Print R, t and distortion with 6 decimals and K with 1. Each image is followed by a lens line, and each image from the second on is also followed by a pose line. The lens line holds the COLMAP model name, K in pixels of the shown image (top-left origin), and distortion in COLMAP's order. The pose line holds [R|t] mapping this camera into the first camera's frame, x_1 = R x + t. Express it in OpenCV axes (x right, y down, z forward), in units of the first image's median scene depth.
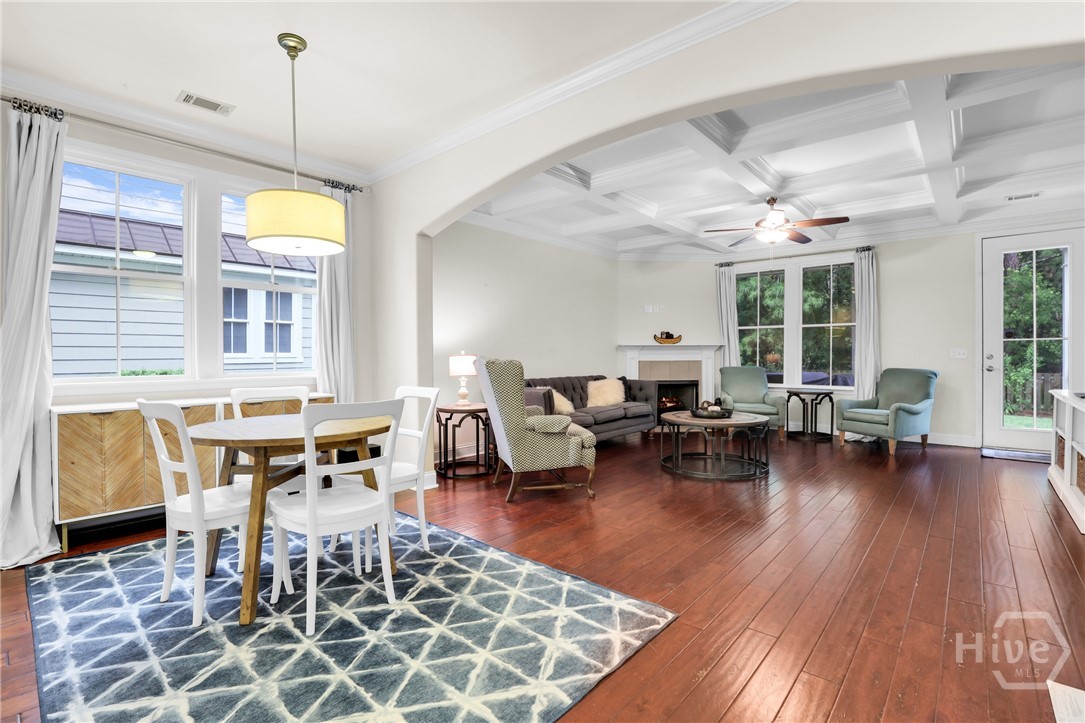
lens RADIAL K [[500.1, 0, 525.7], [0, 500.1, 362.6], [0, 0, 1]] dist [-0.030411, 0.002343]
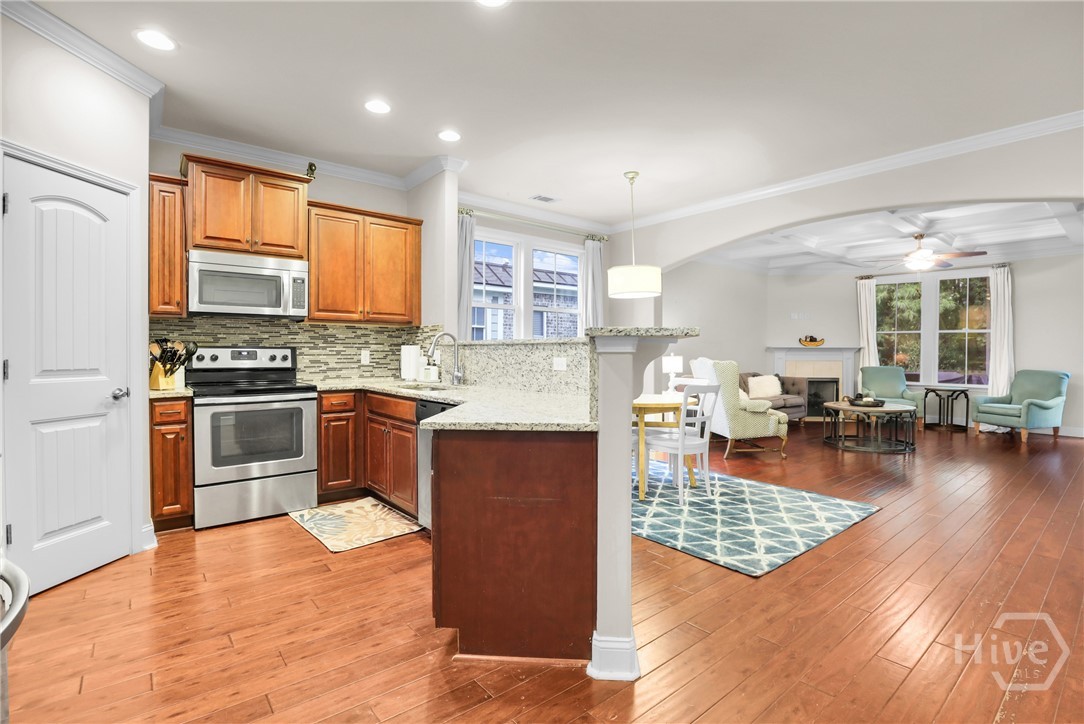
lens RADIAL K [[499.7, 0, 540.0], [0, 499.7, 359.1], [0, 0, 1]] dist [-0.030411, 0.002343]
pose [[0.988135, 0.008661, -0.153343, -0.219178], [-0.008466, 0.999962, 0.001920, -0.005831], [0.153354, -0.000599, 0.988171, -0.319140]]
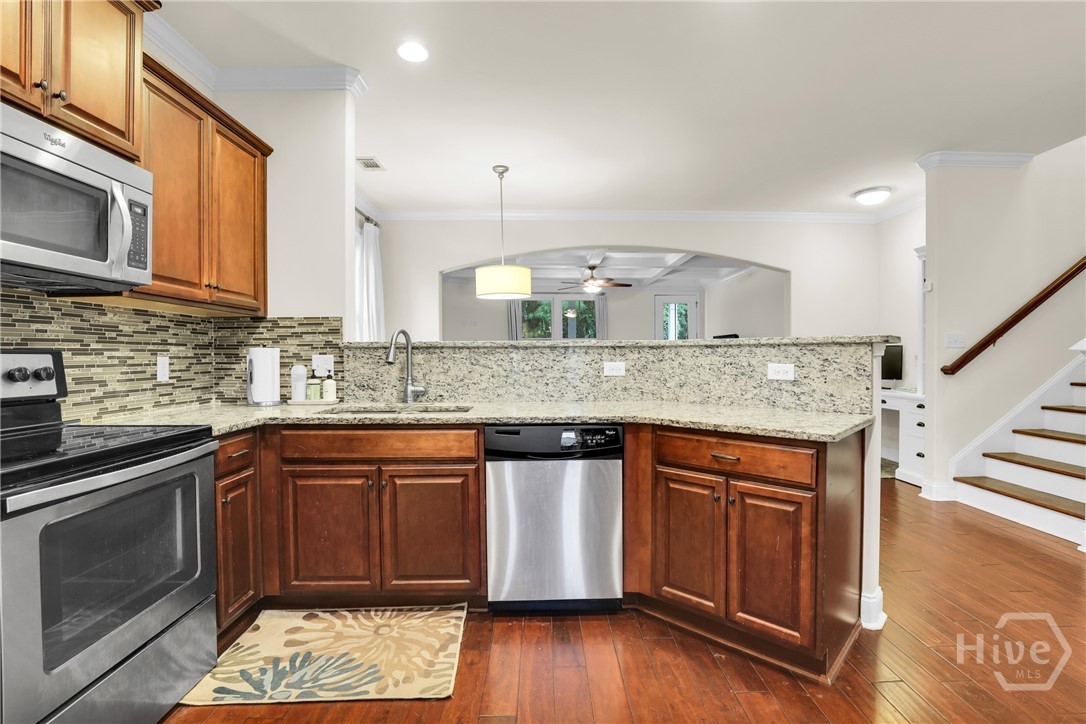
lens RADIAL K [[500.6, 0, 536.1], [0, 500.6, 362.5], [0, 0, 1]] dist [-0.030411, 0.002343]
pose [[0.742910, -0.009231, 0.669327, -0.629053], [0.010485, 0.999943, 0.002154, -0.007710], [-0.669309, 0.005418, 0.742964, -0.125126]]
